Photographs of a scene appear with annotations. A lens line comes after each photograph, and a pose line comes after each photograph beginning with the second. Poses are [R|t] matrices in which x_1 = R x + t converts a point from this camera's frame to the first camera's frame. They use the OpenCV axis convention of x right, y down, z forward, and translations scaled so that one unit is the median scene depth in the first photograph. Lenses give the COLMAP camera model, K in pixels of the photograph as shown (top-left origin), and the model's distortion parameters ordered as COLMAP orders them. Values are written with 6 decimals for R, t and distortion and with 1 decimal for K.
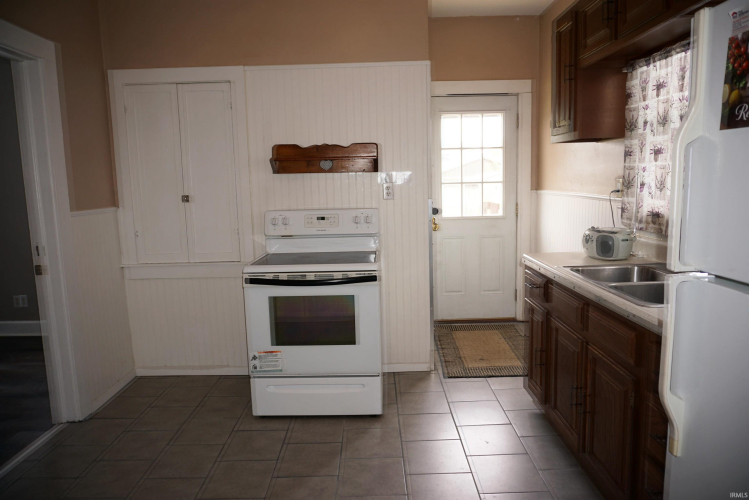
lens RADIAL K [[493.6, 0, 374.5], [0, 493.6, 250.0], [0, 0, 1]] dist [-0.049228, 0.006081]
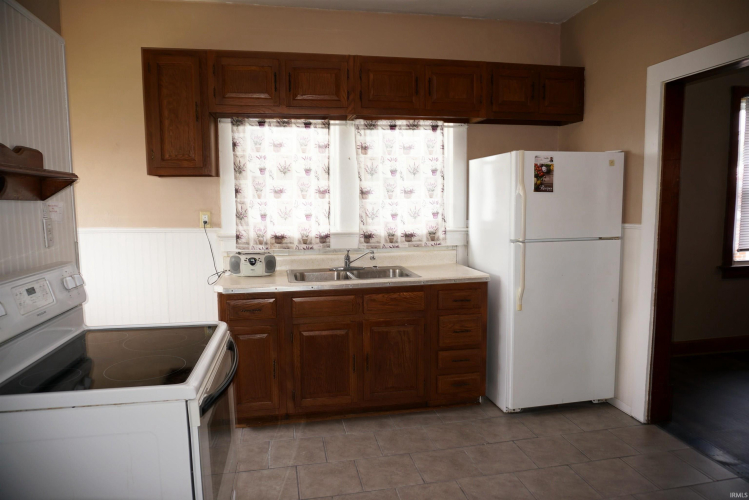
lens RADIAL K [[493.6, 0, 374.5], [0, 493.6, 250.0], [0, 0, 1]] dist [-0.049228, 0.006081]
pose [[-0.175291, -0.067014, 0.982233, -0.867417], [0.151909, 0.983892, 0.094237, -0.130124], [-0.972726, 0.165729, -0.162287, 0.997278]]
